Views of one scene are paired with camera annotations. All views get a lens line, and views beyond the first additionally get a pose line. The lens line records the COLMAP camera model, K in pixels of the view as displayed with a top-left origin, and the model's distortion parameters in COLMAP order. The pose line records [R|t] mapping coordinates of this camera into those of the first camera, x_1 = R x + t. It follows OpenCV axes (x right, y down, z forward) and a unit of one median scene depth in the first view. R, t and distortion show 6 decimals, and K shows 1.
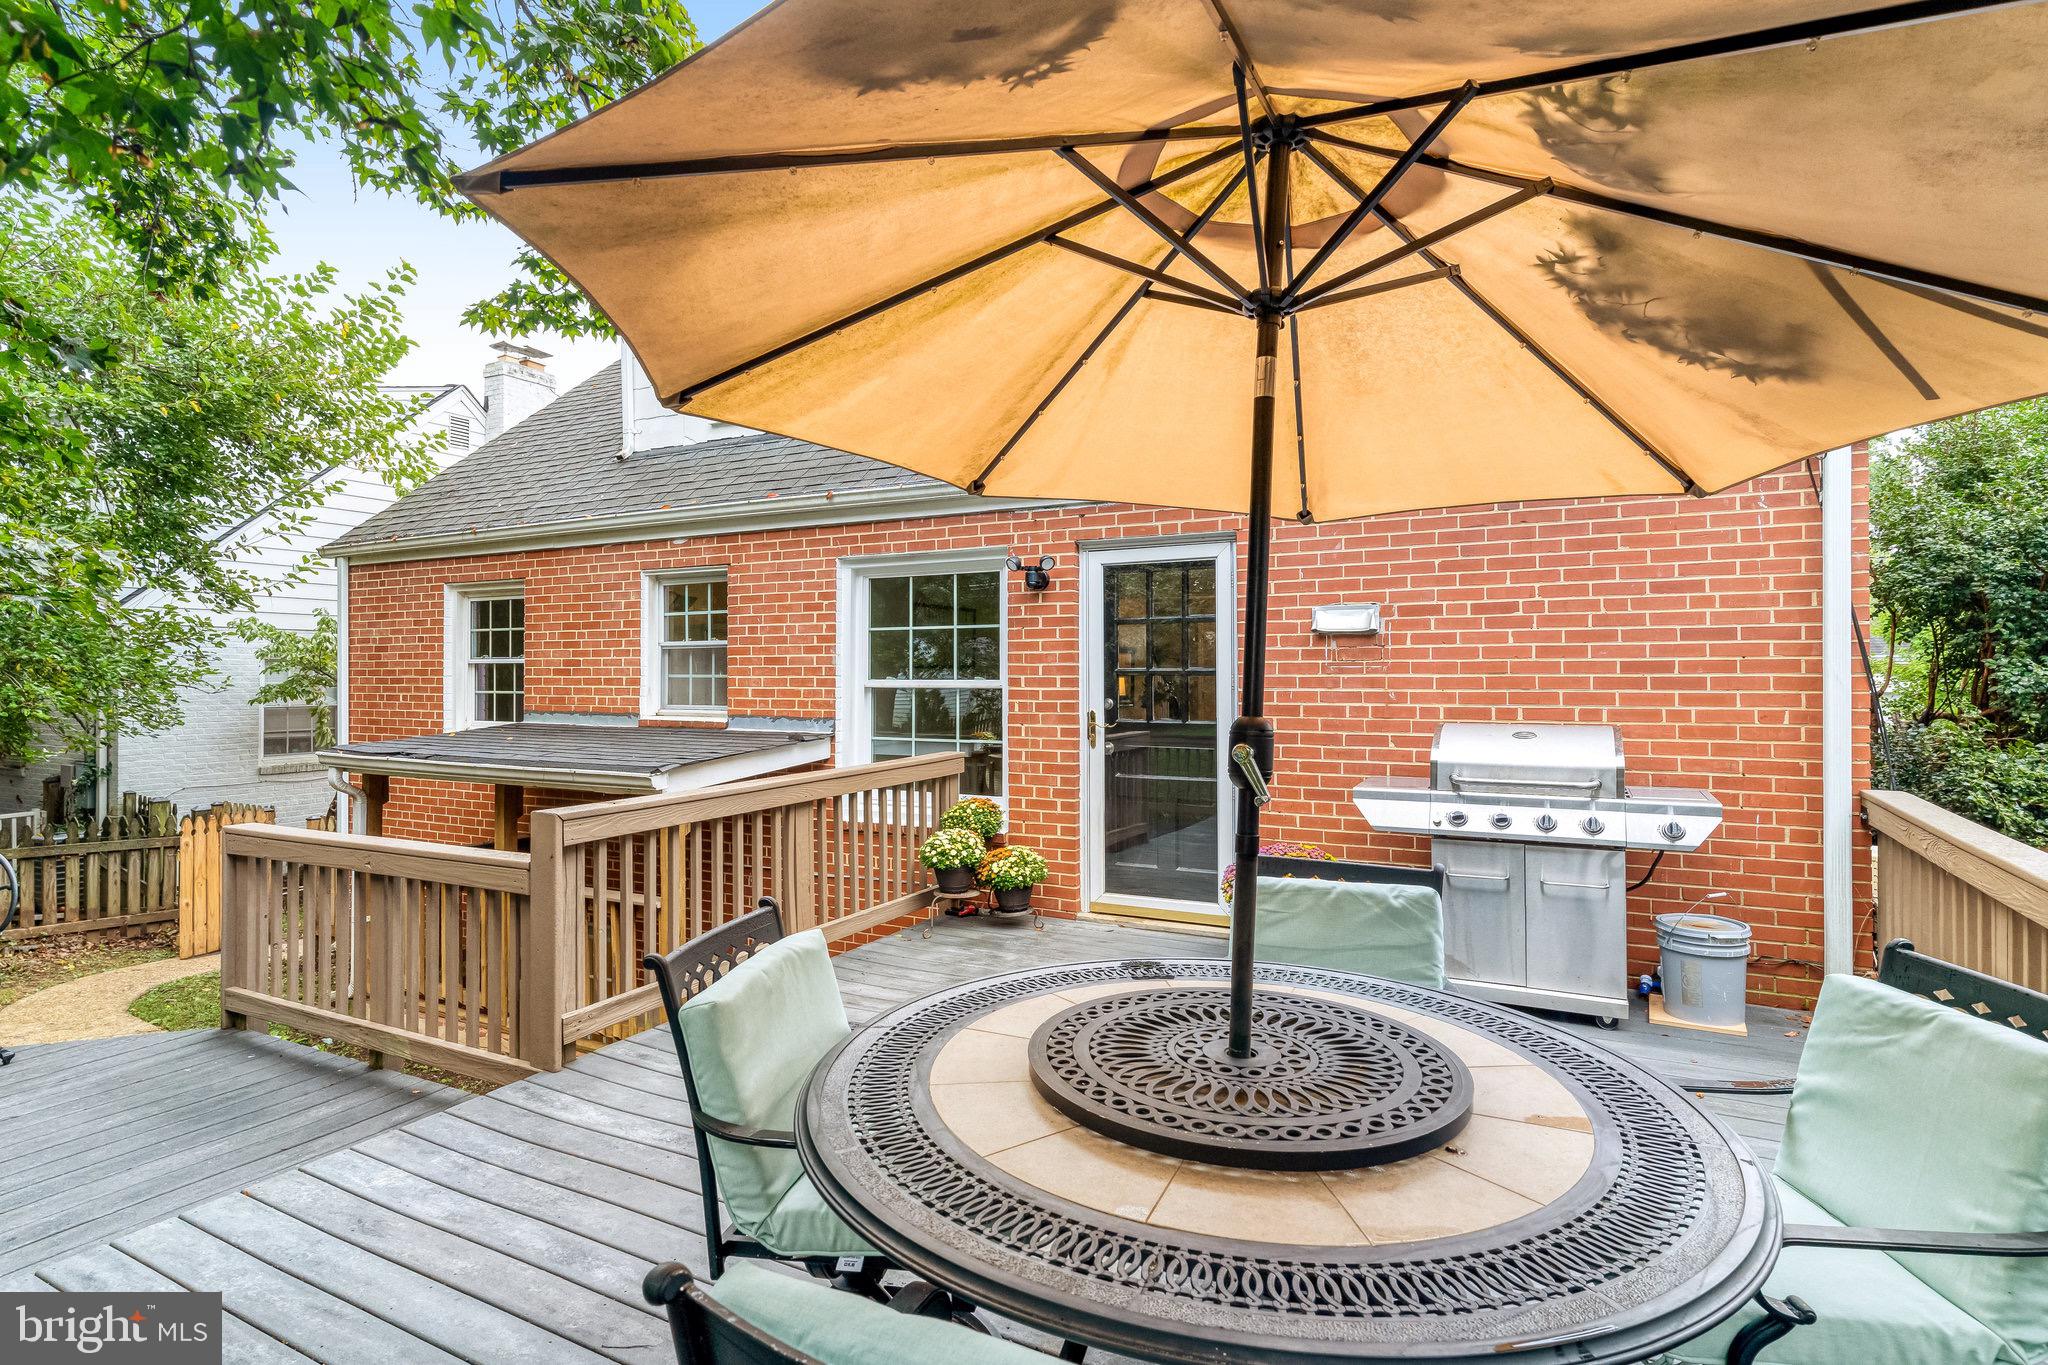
lens RADIAL K [[1031.8, 0, 1024.0], [0, 1031.8, 682.5], [0, 0, 1]] dist [0.000787, -0.000330]
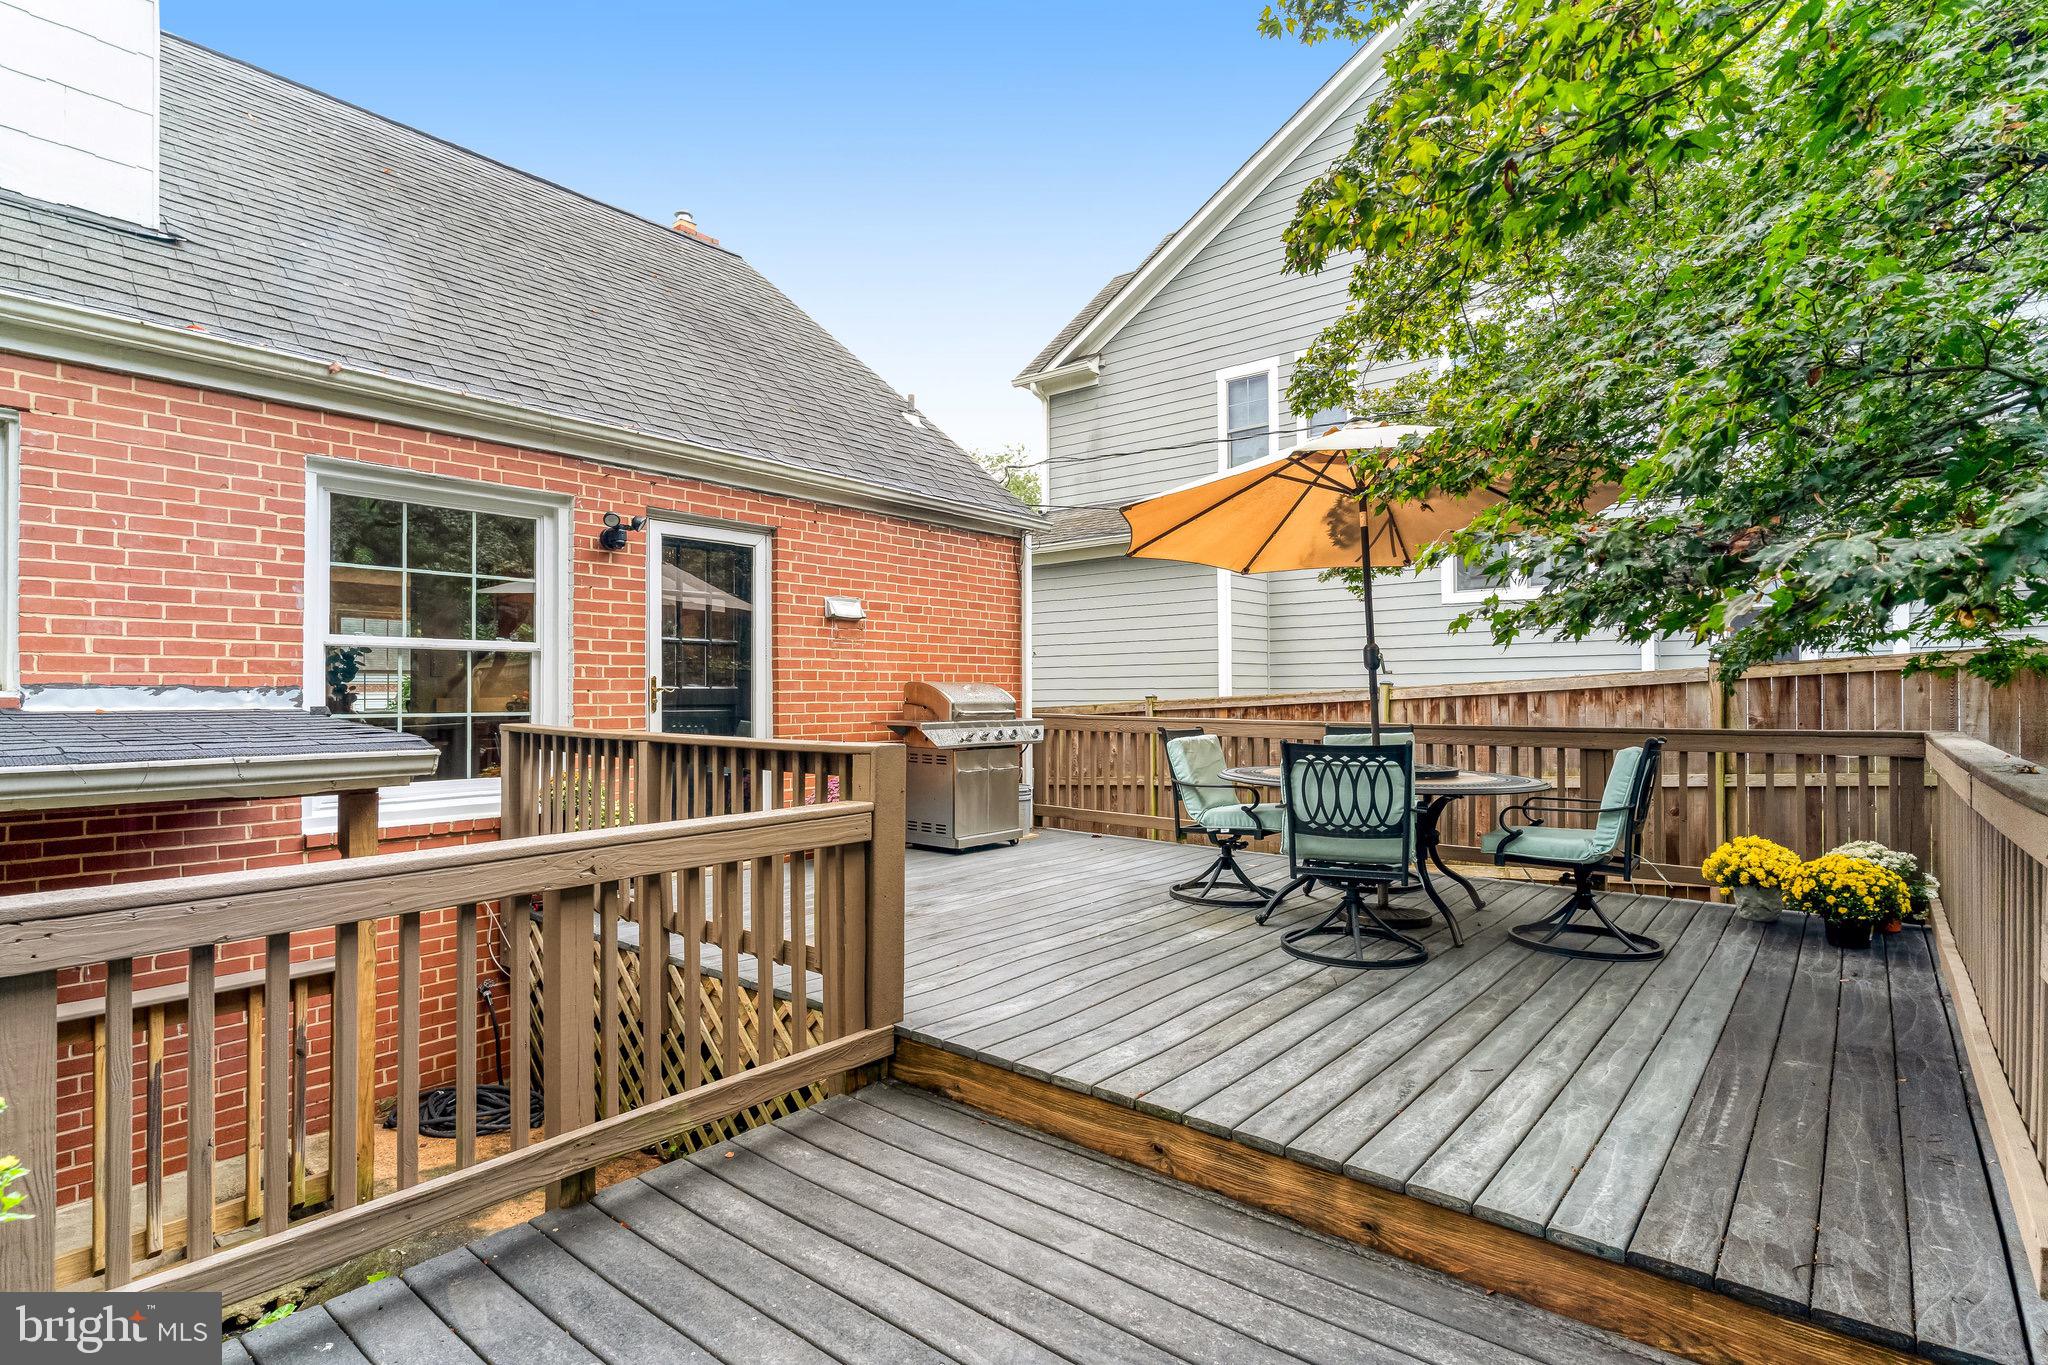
lens RADIAL K [[1031.8, 0, 1024.0], [0, 1031.8, 682.5], [0, 0, 1]] dist [0.000787, -0.000330]
pose [[0.191723, 0.015953, 0.981319, -0.856558], [0.015619, 0.999692, -0.019303, 0.058476], [-0.981325, 0.019028, 0.191414, 0.447883]]
